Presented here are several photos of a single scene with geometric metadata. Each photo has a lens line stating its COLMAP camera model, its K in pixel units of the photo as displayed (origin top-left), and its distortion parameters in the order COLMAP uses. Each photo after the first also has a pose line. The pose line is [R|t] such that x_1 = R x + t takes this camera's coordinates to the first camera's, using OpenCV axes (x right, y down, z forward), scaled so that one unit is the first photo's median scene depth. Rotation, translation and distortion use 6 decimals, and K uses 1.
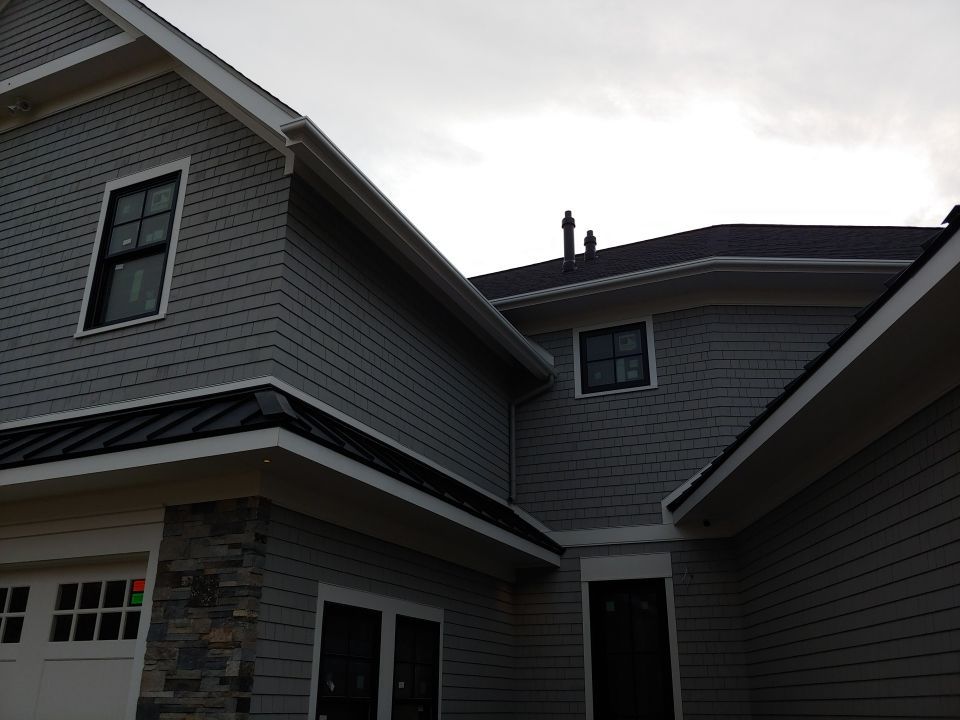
lens RADIAL K [[845.2, 0, 475.0], [0, 845.2, 365.7], [0, 0, 1]] dist [0.080976, -0.166310]
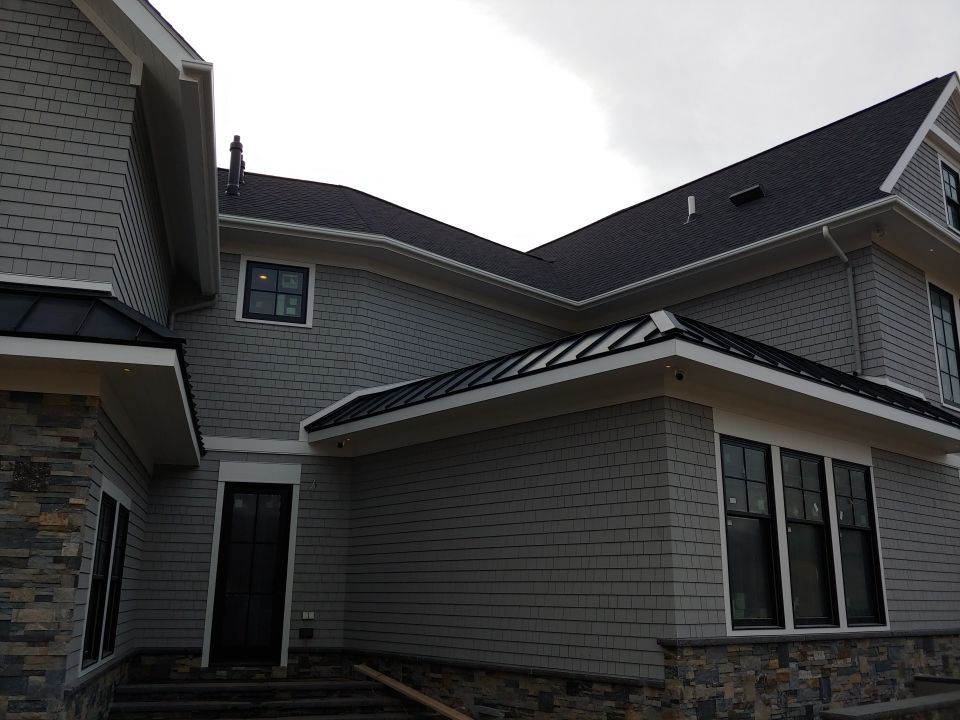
lens RADIAL K [[845.2, 0, 497.2], [0, 845.2, 366.2], [0, 0, 1]] dist [0.080976, -0.166310]
pose [[0.752832, 0.168235, 0.636349, -0.349091], [-0.246747, 0.968415, 0.035888, -0.029824], [-0.610212, -0.184035, 0.770566, -0.085058]]
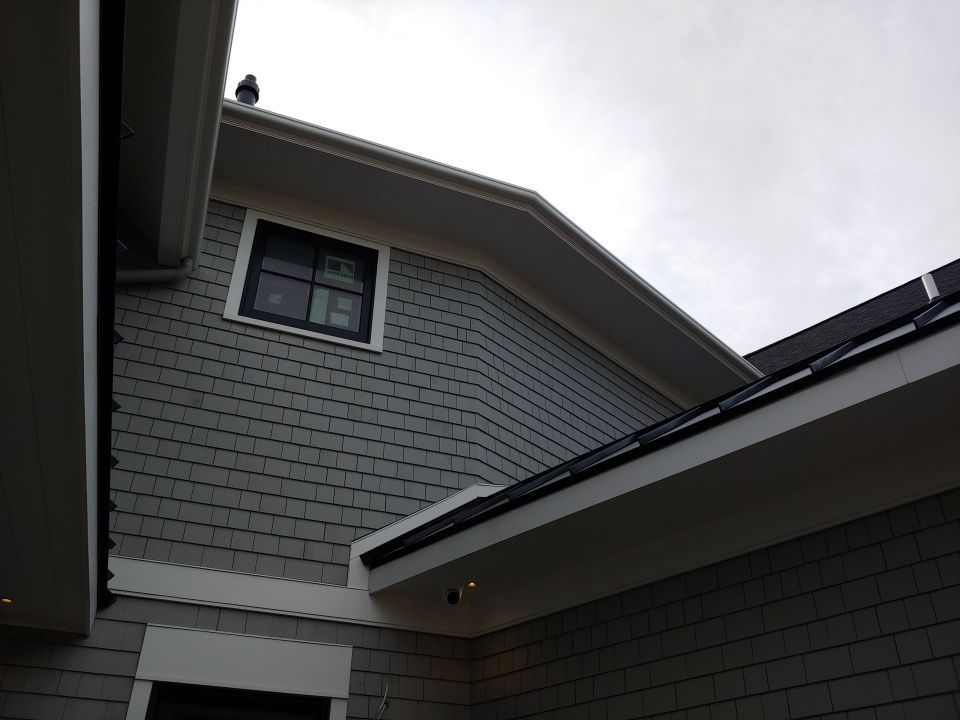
lens RADIAL K [[845.2, 0, 489.8], [0, 845.2, 357.3], [0, 0, 1]] dist [0.080976, -0.166310]
pose [[0.696854, 0.407751, 0.590028, -0.066895], [-0.259722, 0.910299, -0.322335, 0.199117], [-0.668535, 0.071377, 0.740248, 0.559786]]
